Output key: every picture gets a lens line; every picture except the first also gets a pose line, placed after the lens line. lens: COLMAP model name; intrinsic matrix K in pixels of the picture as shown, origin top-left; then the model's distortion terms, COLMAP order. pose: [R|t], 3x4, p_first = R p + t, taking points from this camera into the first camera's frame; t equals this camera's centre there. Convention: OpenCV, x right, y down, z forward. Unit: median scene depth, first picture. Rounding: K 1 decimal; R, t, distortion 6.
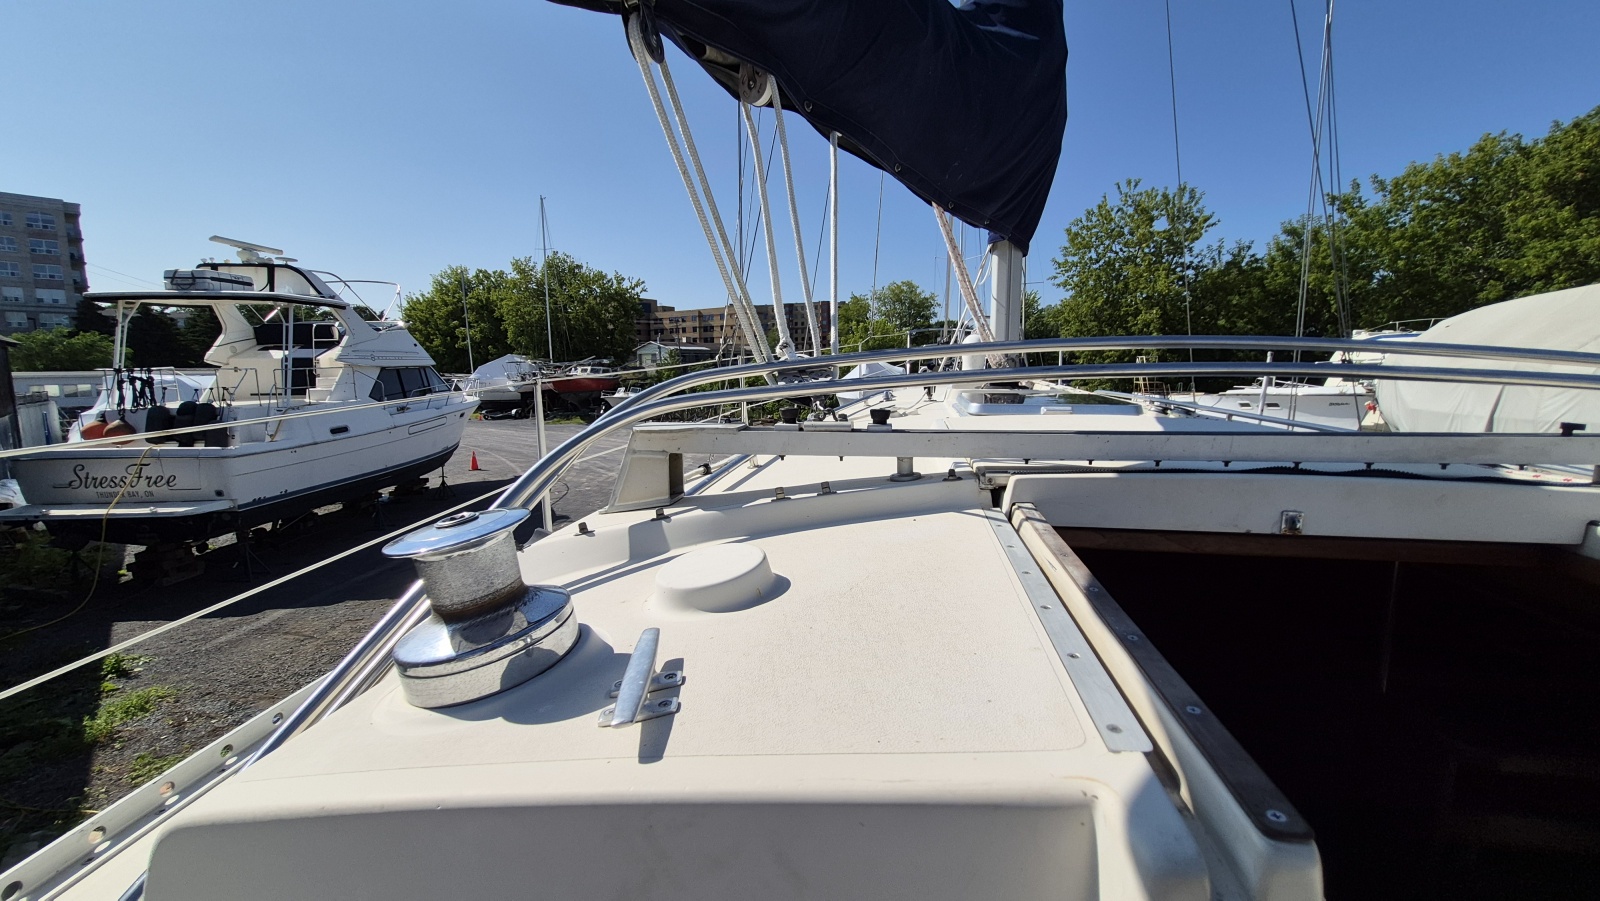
lens RADIAL K [[635.1, 0, 808.0], [0, 635.1, 424.4], [0, 0, 1]] dist [0.000473, -0.000576]
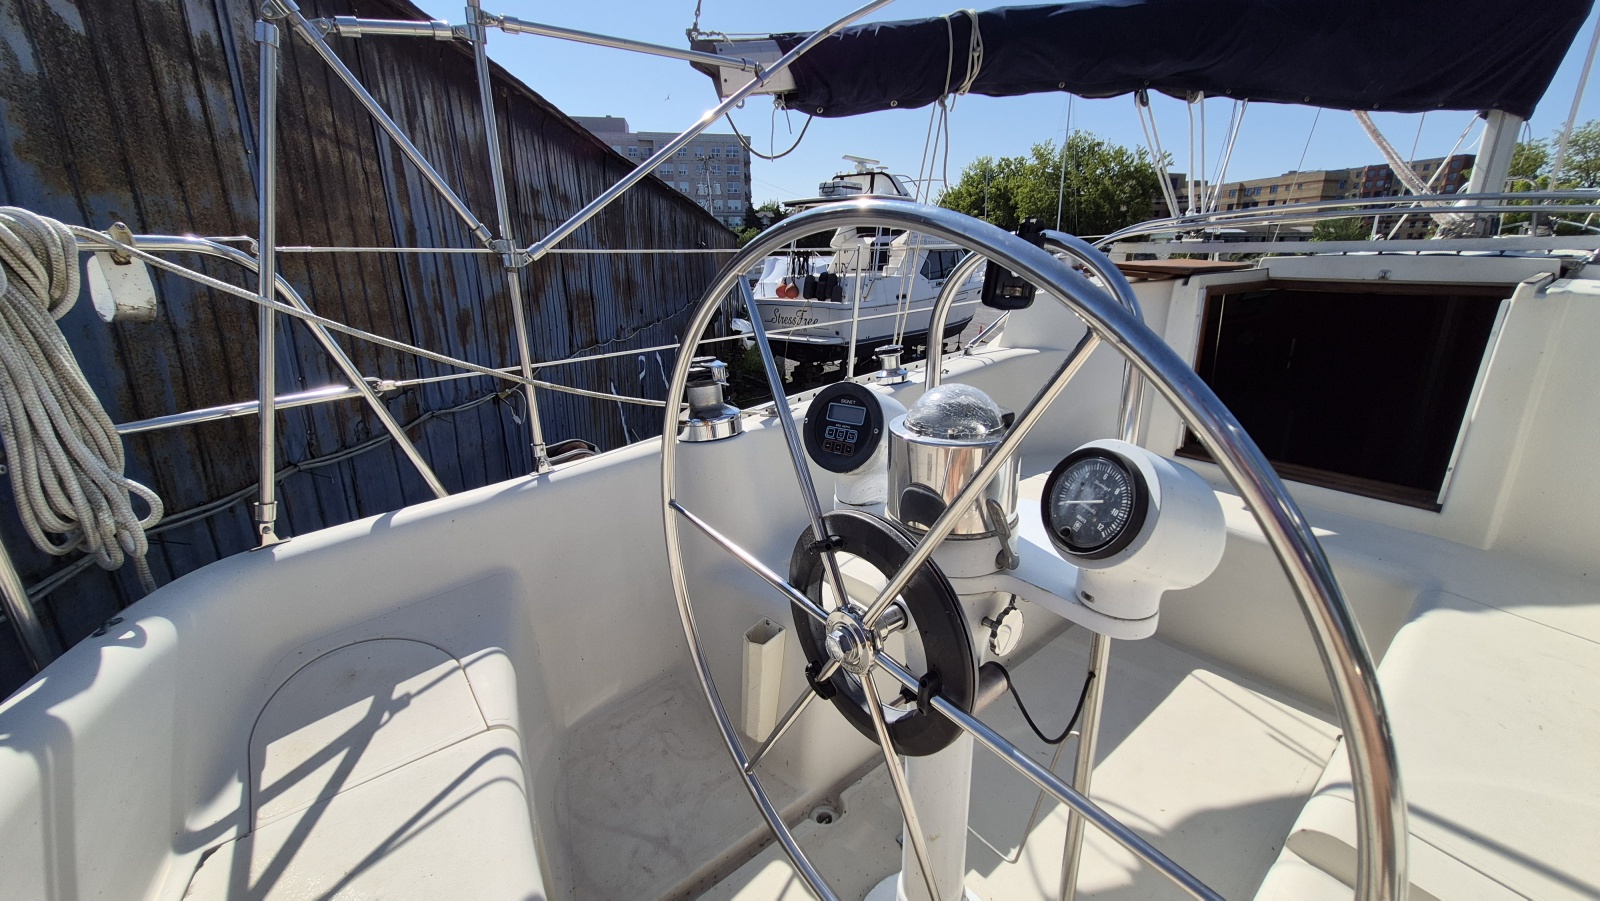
lens RADIAL K [[635.1, 0, 811.0], [0, 635.1, 448.5], [0, 0, 1]] dist [0.000473, -0.000576]
pose [[0.743641, 0.194174, -0.639761, 0.032400], [-0.060193, 0.972455, 0.225183, 0.015610], [0.665863, -0.128946, 0.734846, -0.095653]]
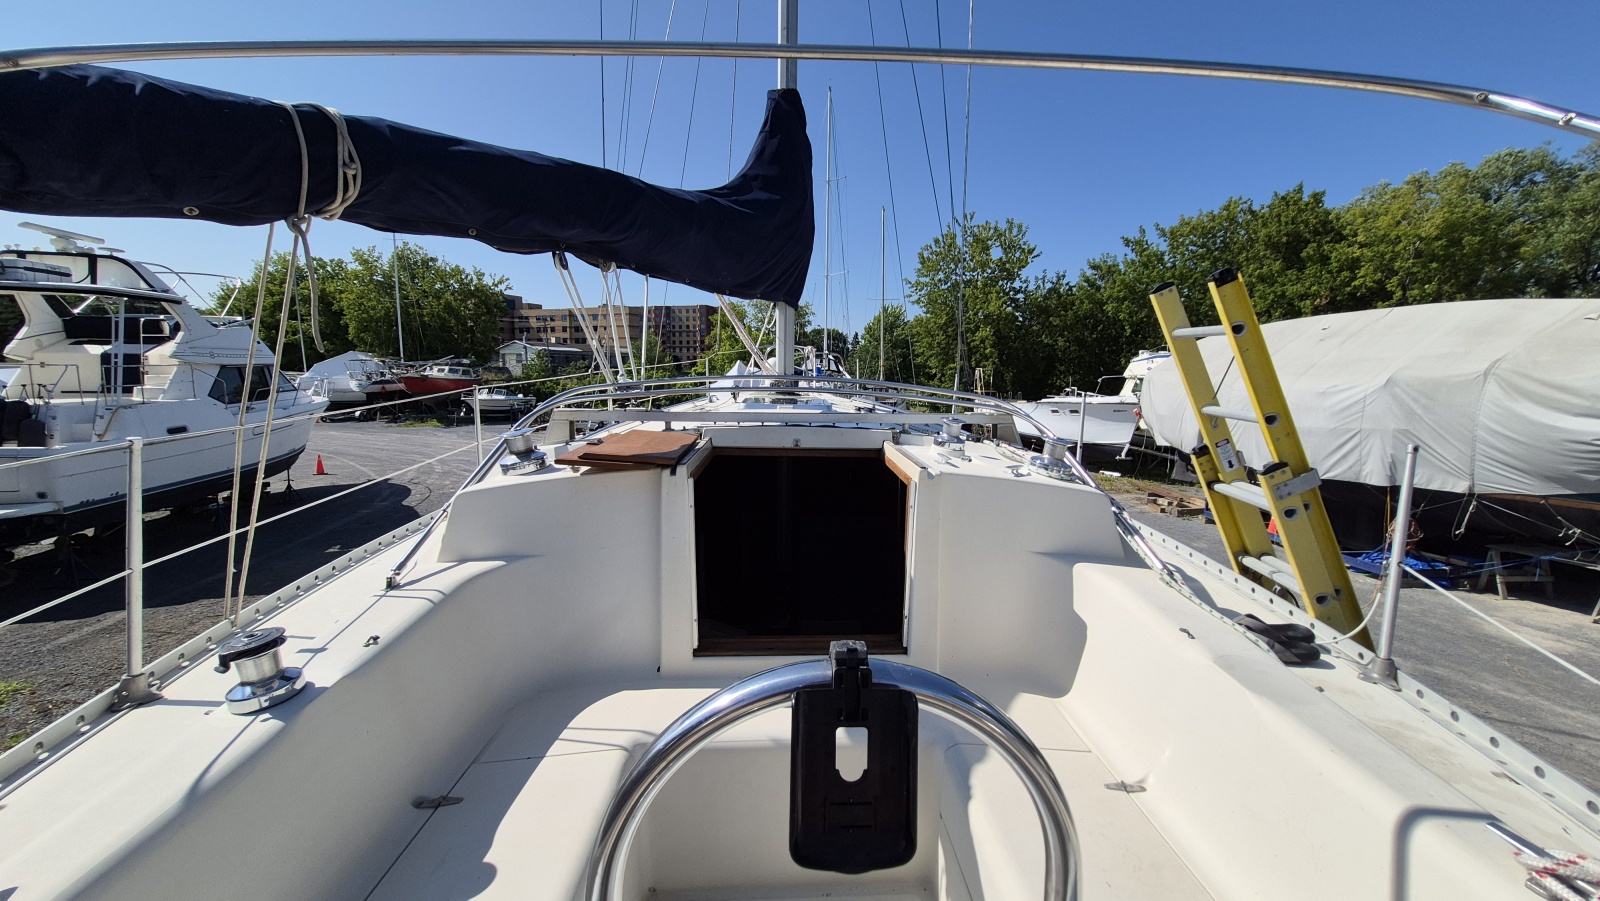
lens RADIAL K [[635.1, 0, 821.1], [0, 635.1, 443.1], [0, 0, 1]] dist [0.000473, -0.000576]
pose [[0.978655, -0.003527, 0.205481, 0.010628], [-0.000924, 0.999767, 0.021557, 0.003684], [-0.205509, -0.021287, 0.978424, -0.074604]]
